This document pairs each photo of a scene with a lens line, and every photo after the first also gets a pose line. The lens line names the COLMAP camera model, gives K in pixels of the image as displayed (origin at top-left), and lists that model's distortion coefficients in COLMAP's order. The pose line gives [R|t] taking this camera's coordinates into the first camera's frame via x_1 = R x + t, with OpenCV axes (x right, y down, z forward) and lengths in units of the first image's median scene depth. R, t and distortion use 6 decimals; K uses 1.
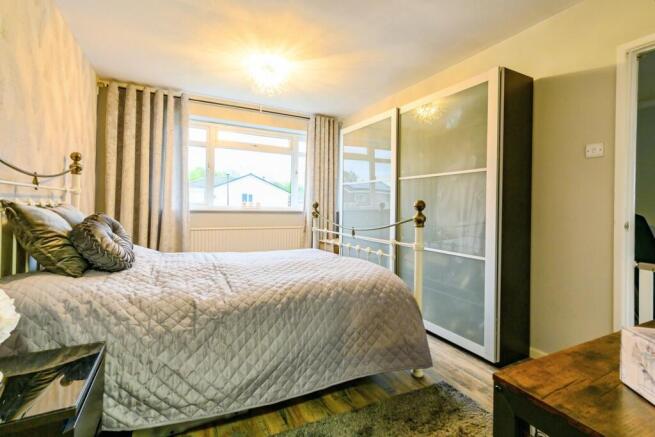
lens RADIAL K [[305.4, 0, 328.3], [0, 305.4, 202.9], [0, 0, 1]] dist [-0.000211, 0.000008]
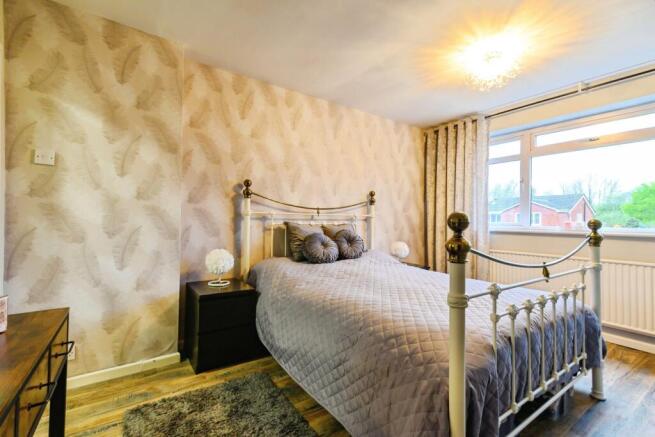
lens RADIAL K [[295.2, 0, 327.5], [0, 295.2, 218.5], [0, 0, 1]] dist [0.000234, 0.000019]
pose [[0.135579, -0.025001, -0.990451, 0.775125], [0.001283, 0.999685, -0.025059, 0.014367], [0.990766, 0.002127, 0.135569, 0.704788]]
